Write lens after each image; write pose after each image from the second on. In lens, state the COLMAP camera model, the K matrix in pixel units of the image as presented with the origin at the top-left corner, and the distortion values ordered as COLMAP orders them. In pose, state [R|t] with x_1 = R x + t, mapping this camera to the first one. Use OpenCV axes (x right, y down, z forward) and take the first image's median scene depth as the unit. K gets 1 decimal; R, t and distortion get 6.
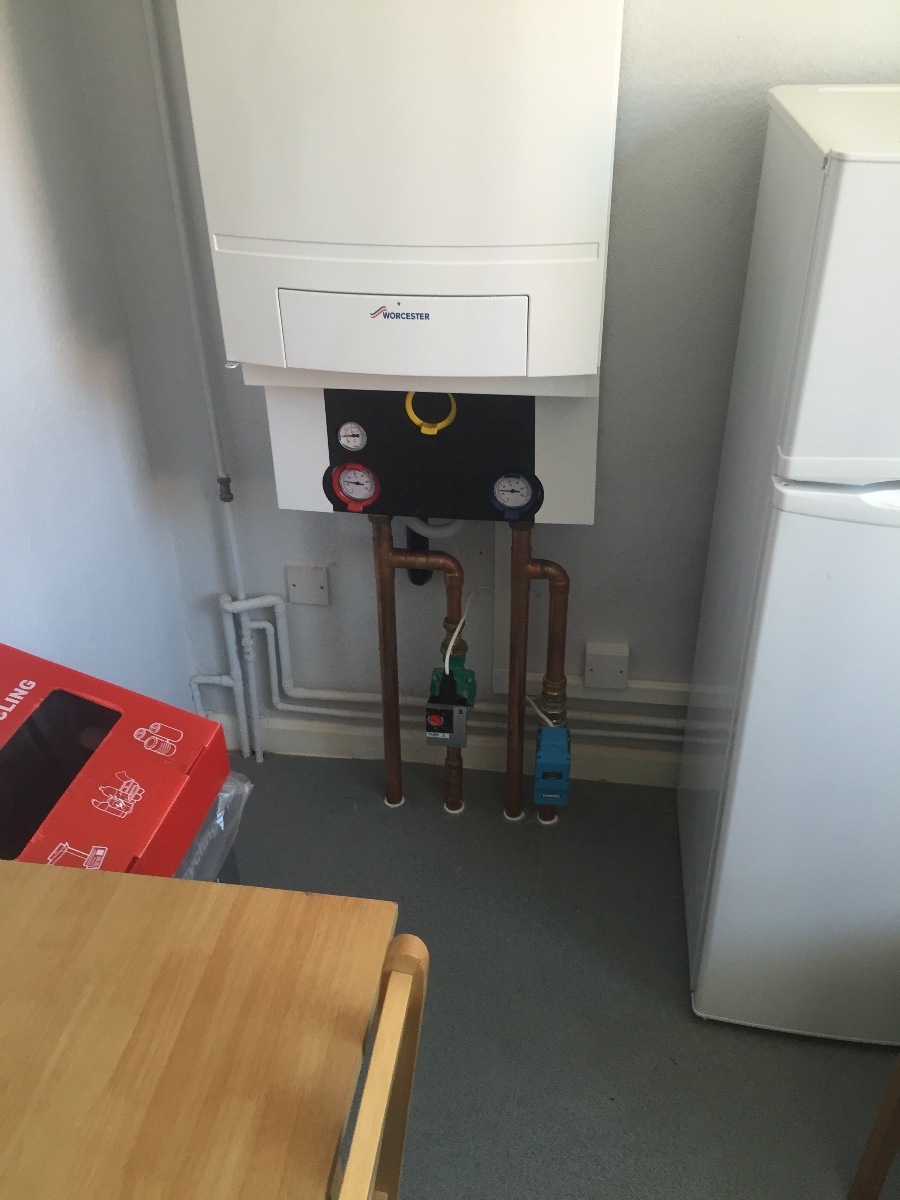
lens RADIAL K [[1032.8, 0, 446.8], [0, 1032.8, 600.0], [0, 0, 1]] dist [0.063131, -0.080215]
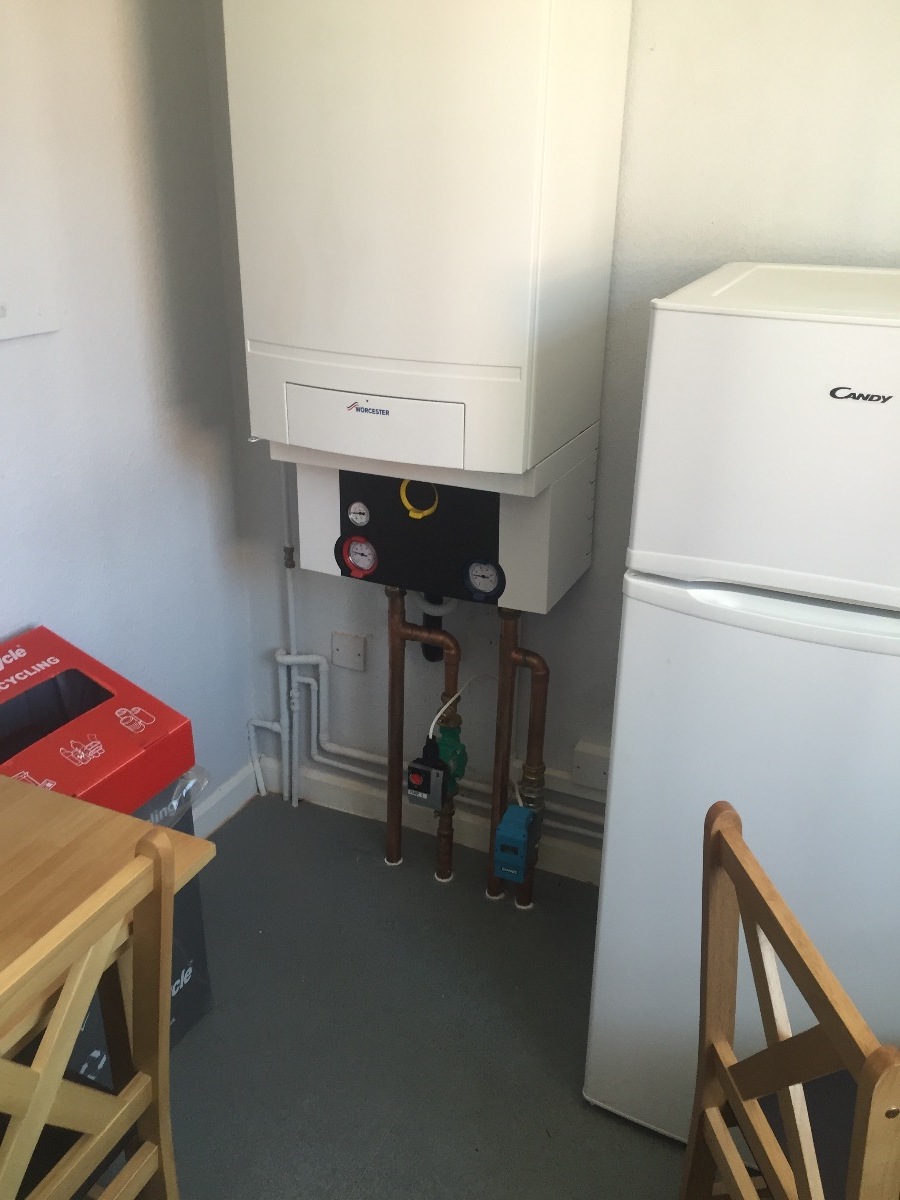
lens RADIAL K [[1032.8, 0, 450.9], [0, 1032.8, 596.5], [0, 0, 1]] dist [0.063131, -0.080215]
pose [[0.961266, 0.137755, -0.238730, 0.311033], [-0.173179, 0.975689, -0.134314, 0.078809], [0.214424, 0.170454, 0.961753, -0.118921]]
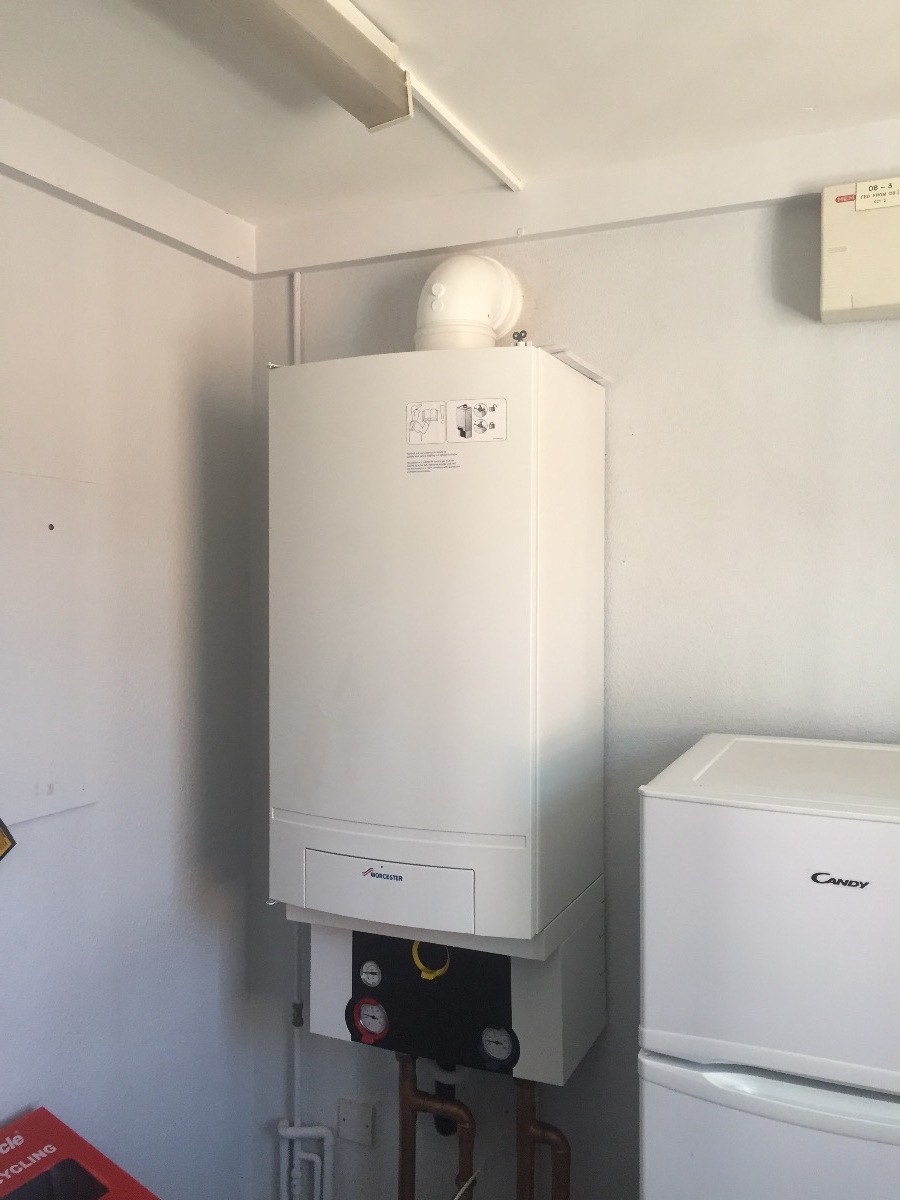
lens RADIAL K [[1032.8, 0, 448.8], [0, 1032.8, 581.9], [0, 0, 1]] dist [0.063131, -0.080215]
pose [[0.959826, 0.019543, -0.279913, 0.325730], [-0.162436, 0.852118, -0.497503, 0.041644], [0.228796, 0.522984, 0.821060, -0.215686]]
